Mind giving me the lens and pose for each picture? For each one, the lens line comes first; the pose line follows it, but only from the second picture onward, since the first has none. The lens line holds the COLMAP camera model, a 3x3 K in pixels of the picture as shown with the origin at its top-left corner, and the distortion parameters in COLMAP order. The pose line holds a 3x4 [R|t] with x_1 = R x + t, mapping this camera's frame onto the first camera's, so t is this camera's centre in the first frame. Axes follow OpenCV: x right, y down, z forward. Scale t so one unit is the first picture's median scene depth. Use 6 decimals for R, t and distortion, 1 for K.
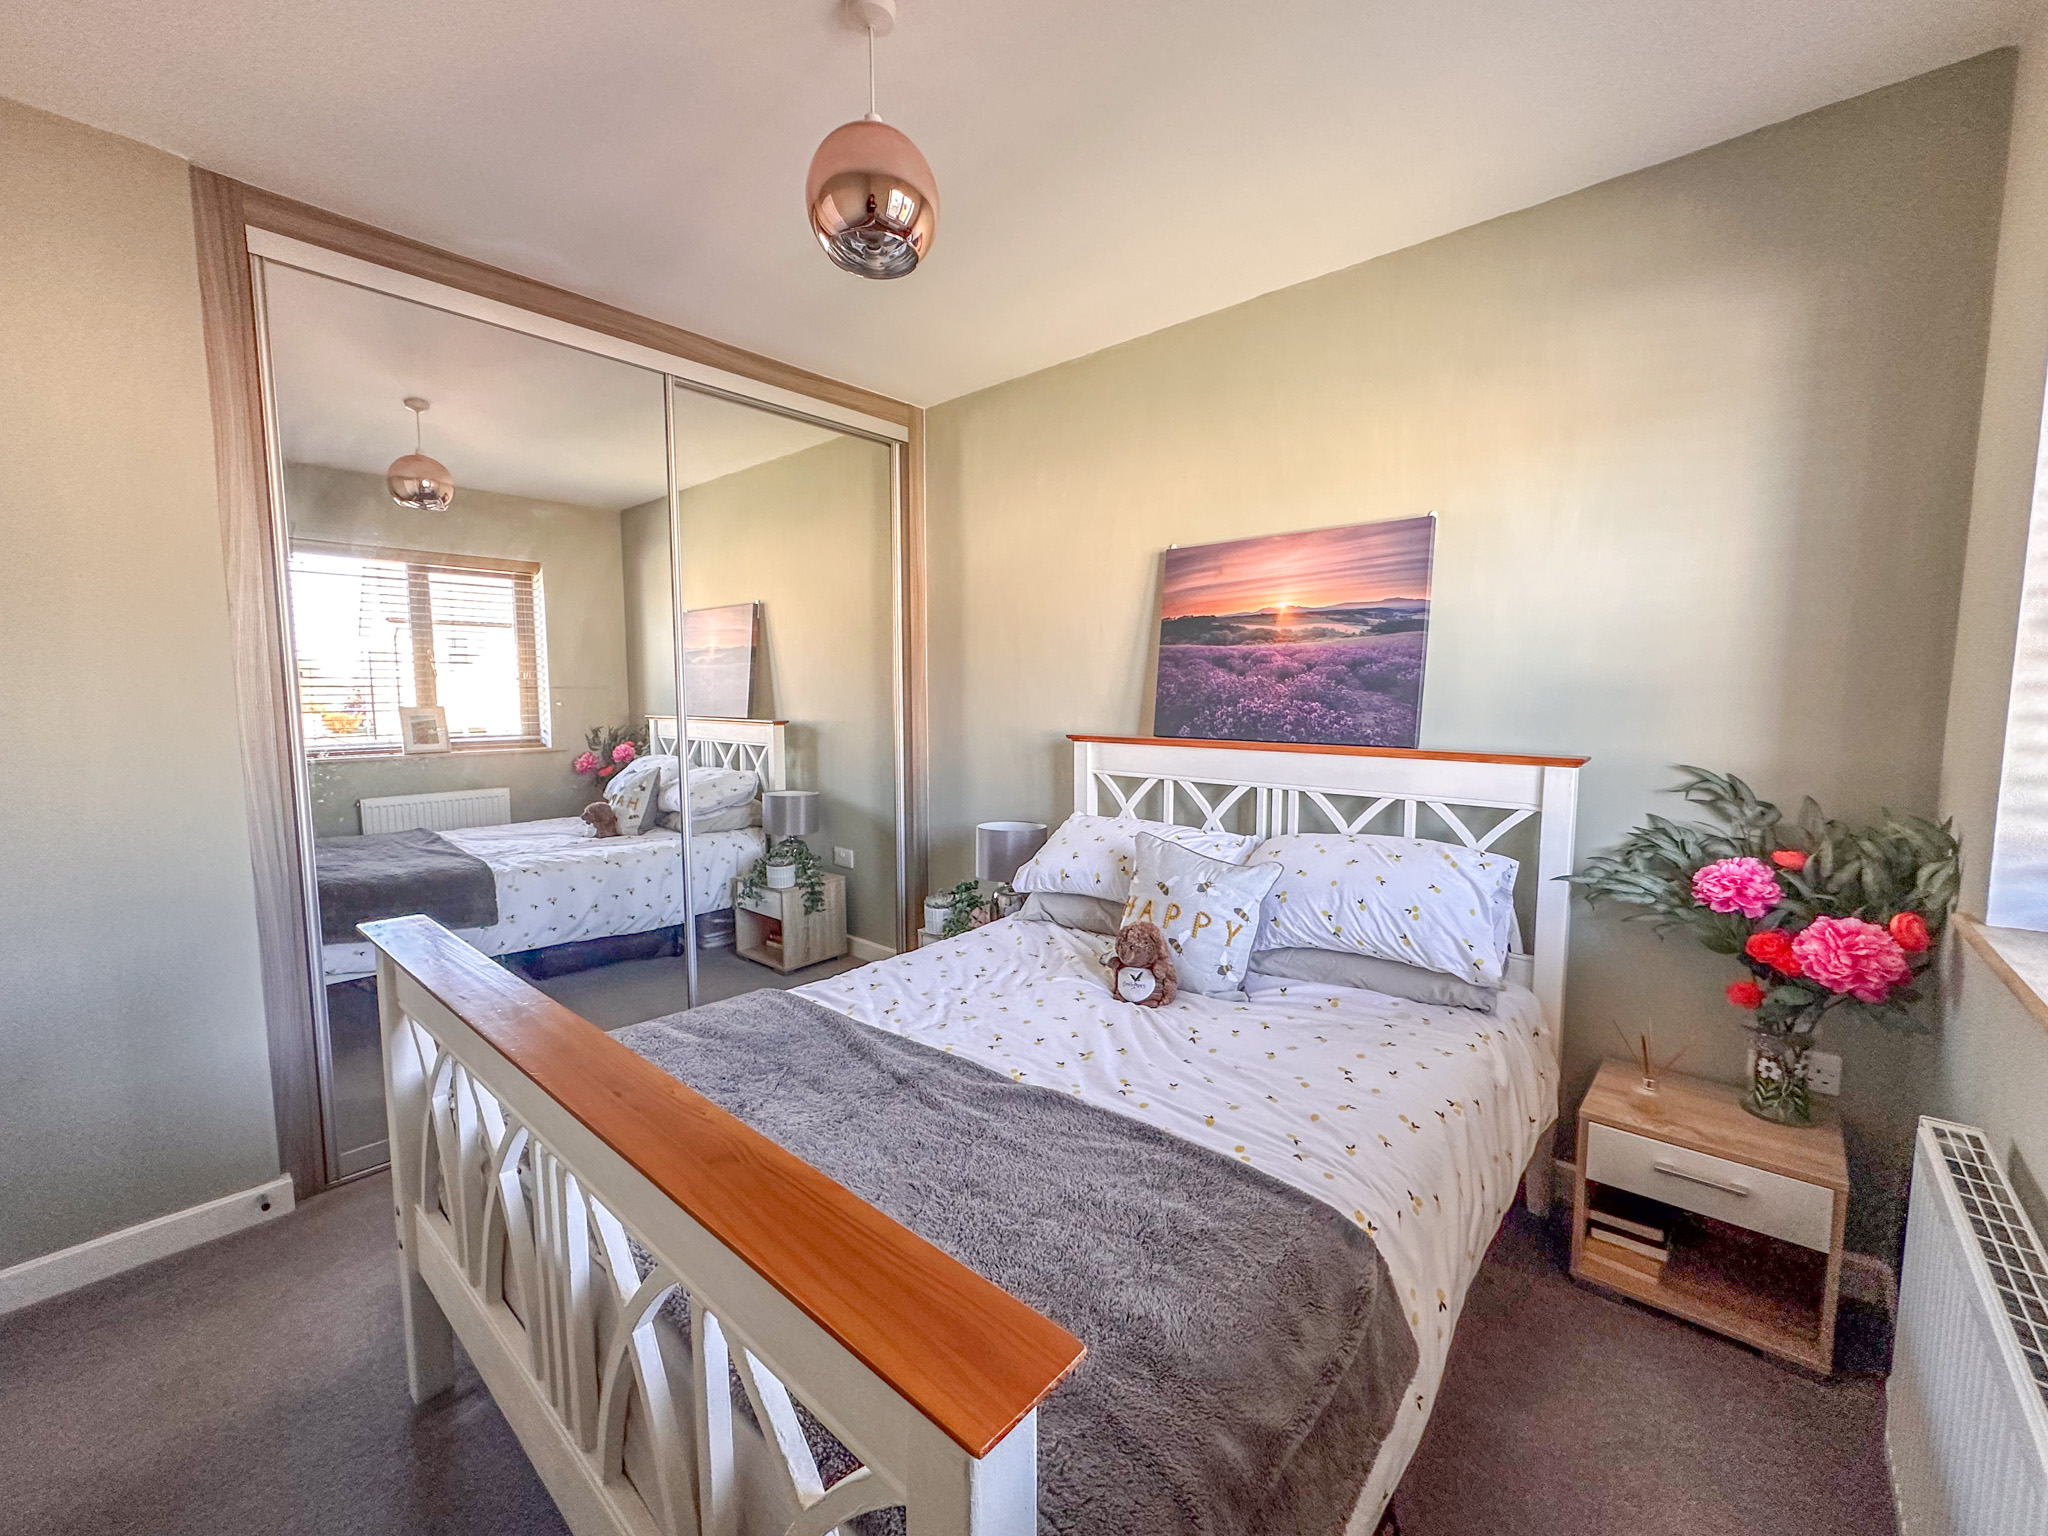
lens RADIAL K [[836.5, 0, 1022.8], [0, 836.5, 770.3], [0, 0, 1]] dist [-0.000293, 0.000052]
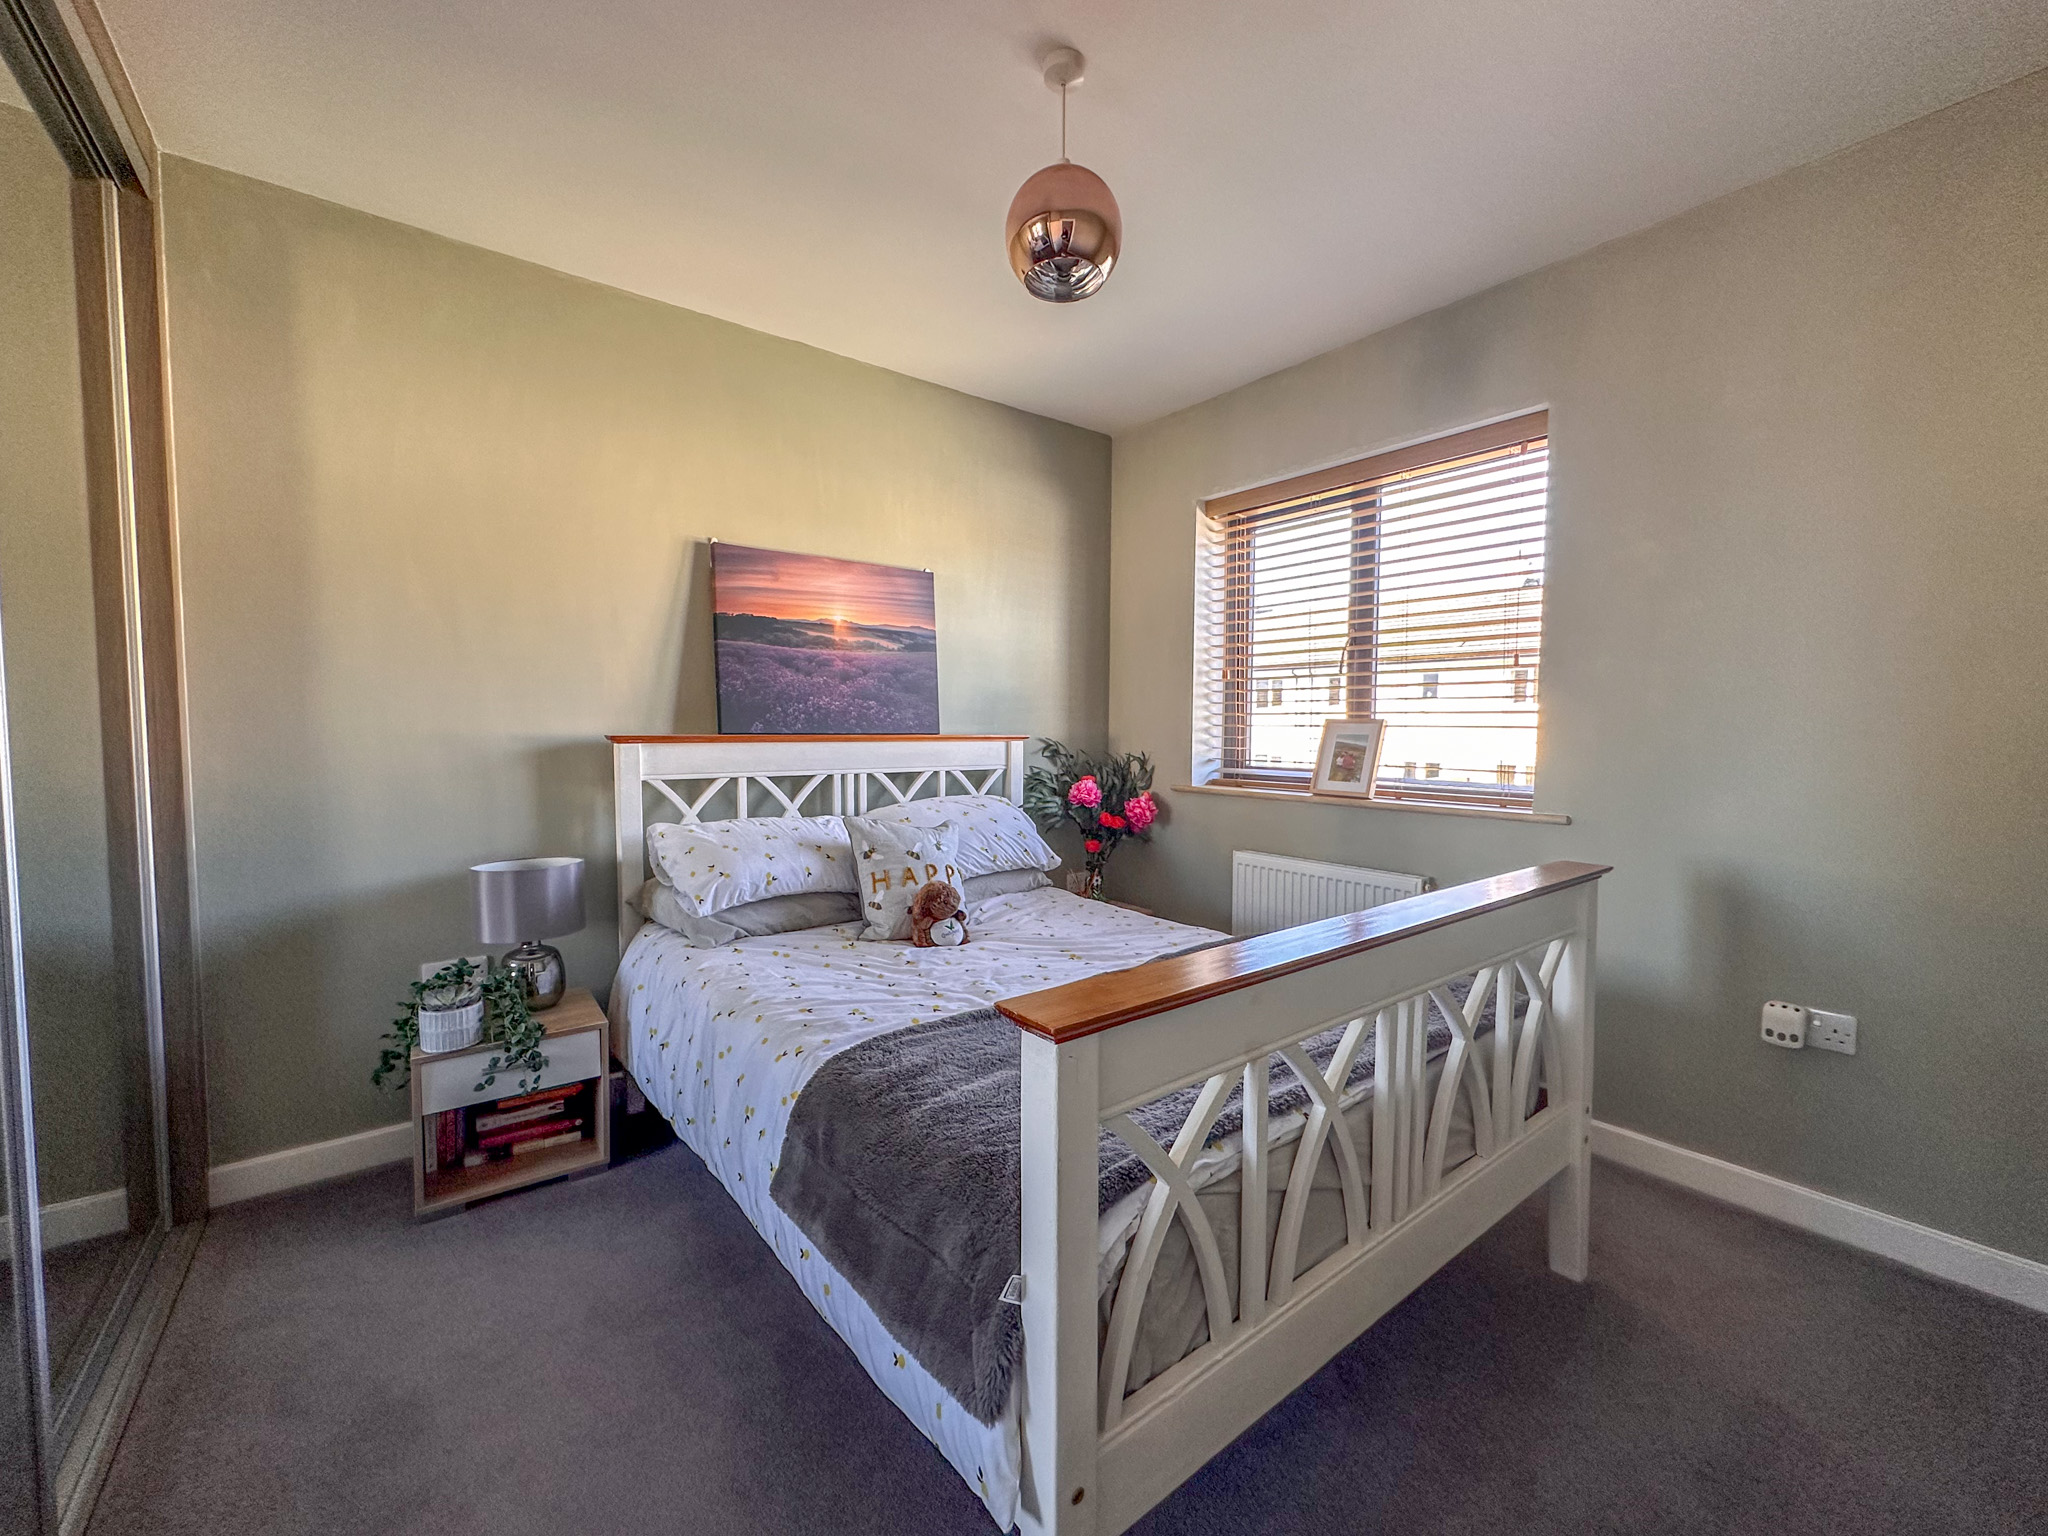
lens RADIAL K [[836.5, 0, 1022.8], [0, 836.5, 770.3], [0, 0, 1]] dist [-0.000293, 0.000052]
pose [[0.181112, -0.049827, 0.982199, -0.825430], [0.089464, 0.995410, 0.034001, -0.001093], [-0.979385, 0.081714, 0.184739, 0.554836]]
